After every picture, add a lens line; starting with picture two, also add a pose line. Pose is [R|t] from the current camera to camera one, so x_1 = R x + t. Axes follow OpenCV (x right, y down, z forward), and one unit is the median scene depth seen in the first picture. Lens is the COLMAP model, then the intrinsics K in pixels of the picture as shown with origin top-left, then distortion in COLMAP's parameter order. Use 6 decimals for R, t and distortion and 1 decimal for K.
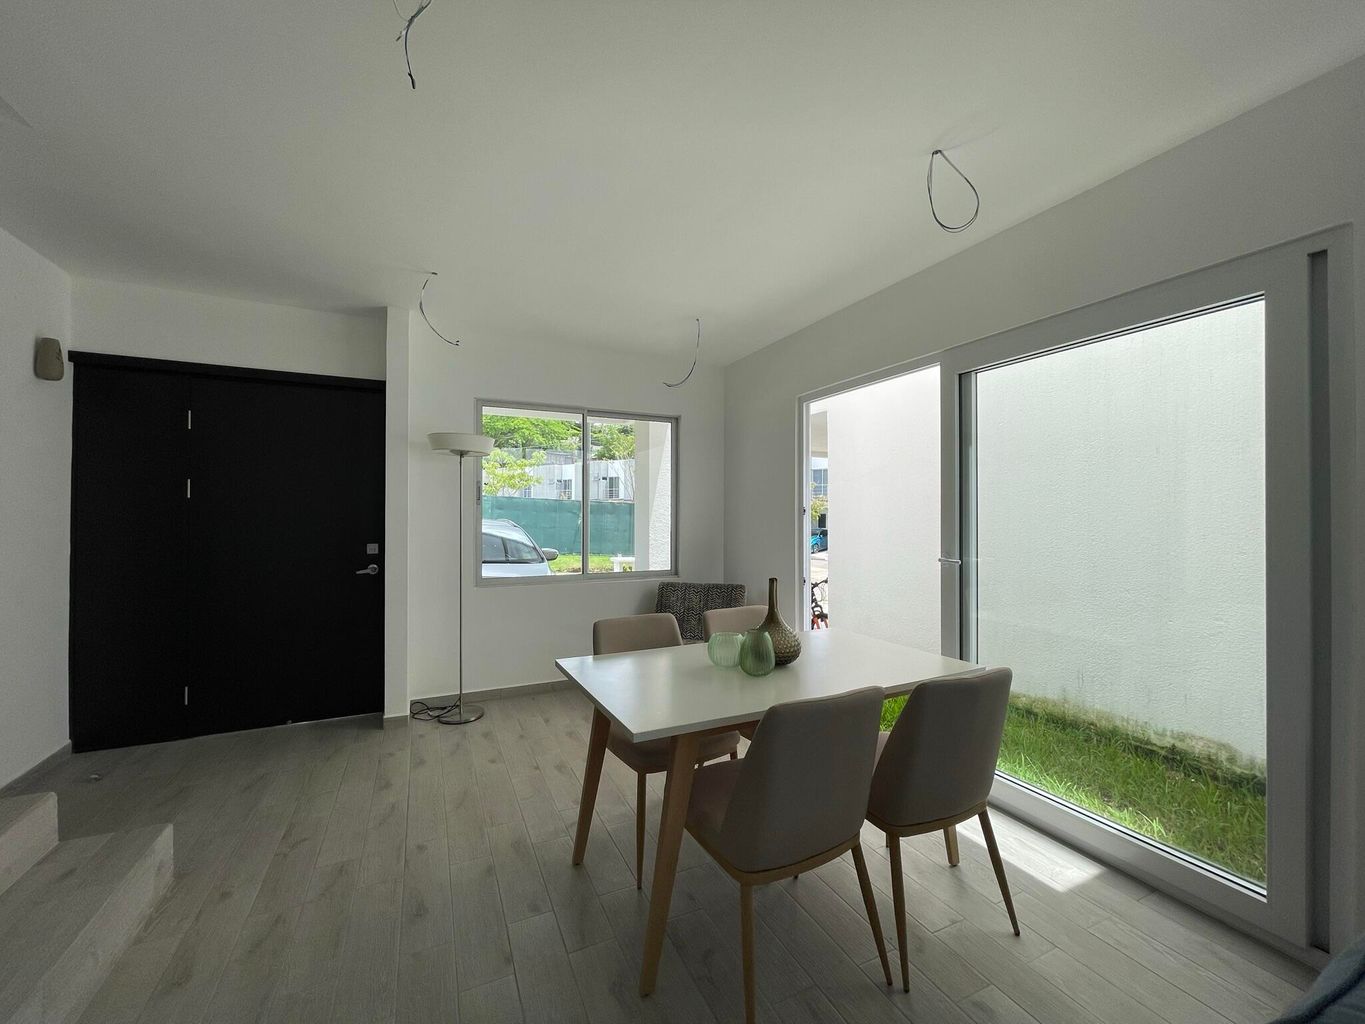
lens RADIAL K [[546.4, 0, 682.5], [0, 546.4, 512.0], [0, 0, 1]] dist [-0.001518, -0.000299]
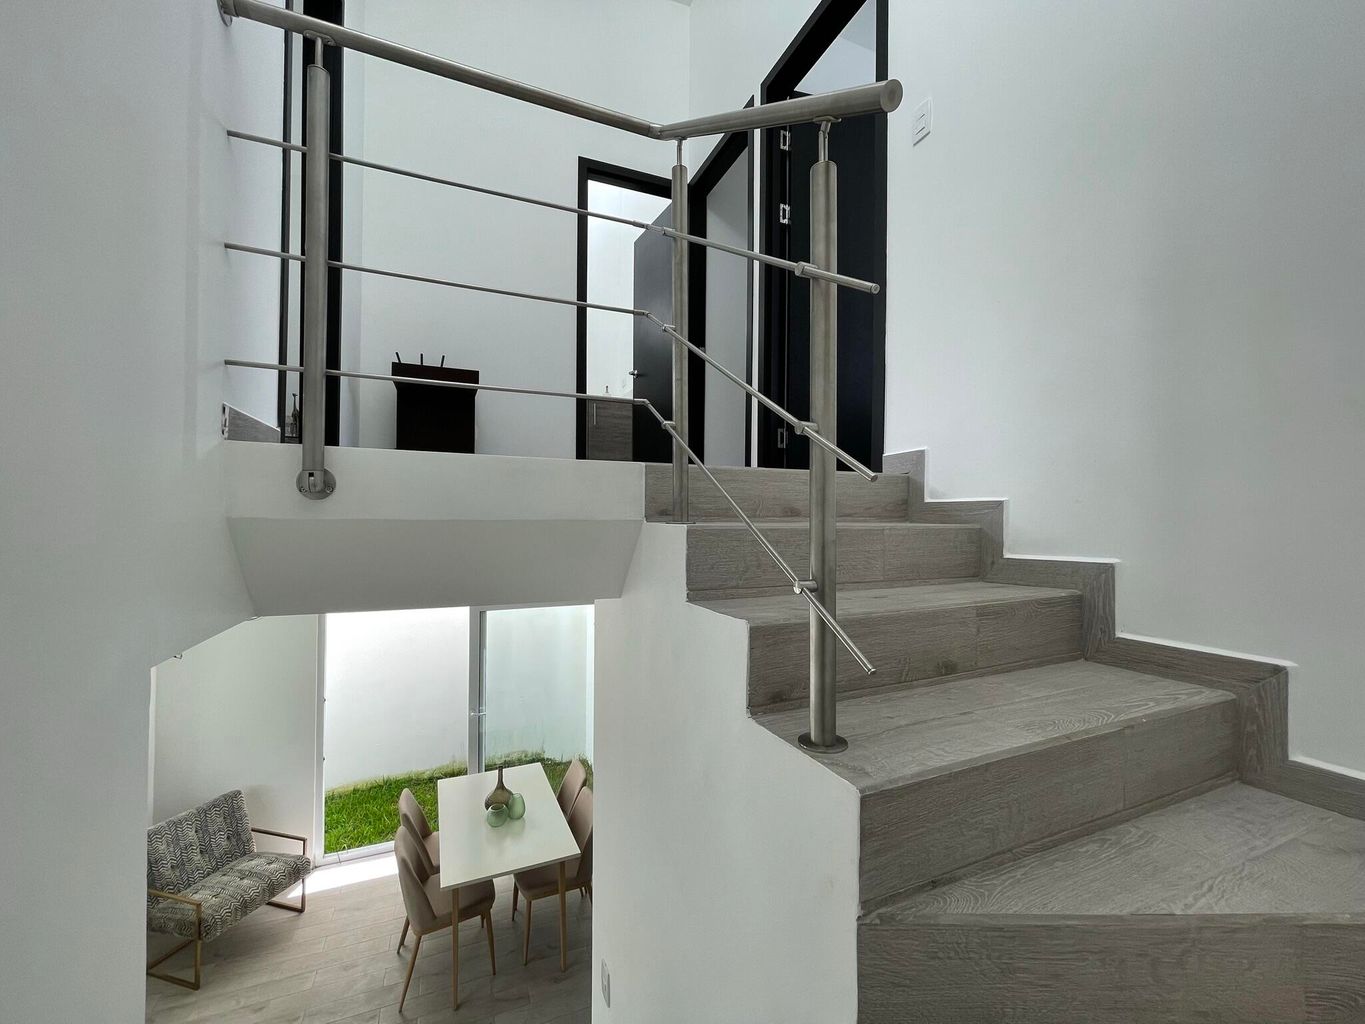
lens RADIAL K [[551.3, 0, 682.5], [0, 551.3, 512.0], [0, 0, 1]] dist [-0.003483, 0.000332]
pose [[0.029671, 0.007954, 0.999528, -1.210687], [-0.017773, 0.999814, -0.007429, -0.529529], [-0.999402, -0.017544, 0.029806, 0.234698]]
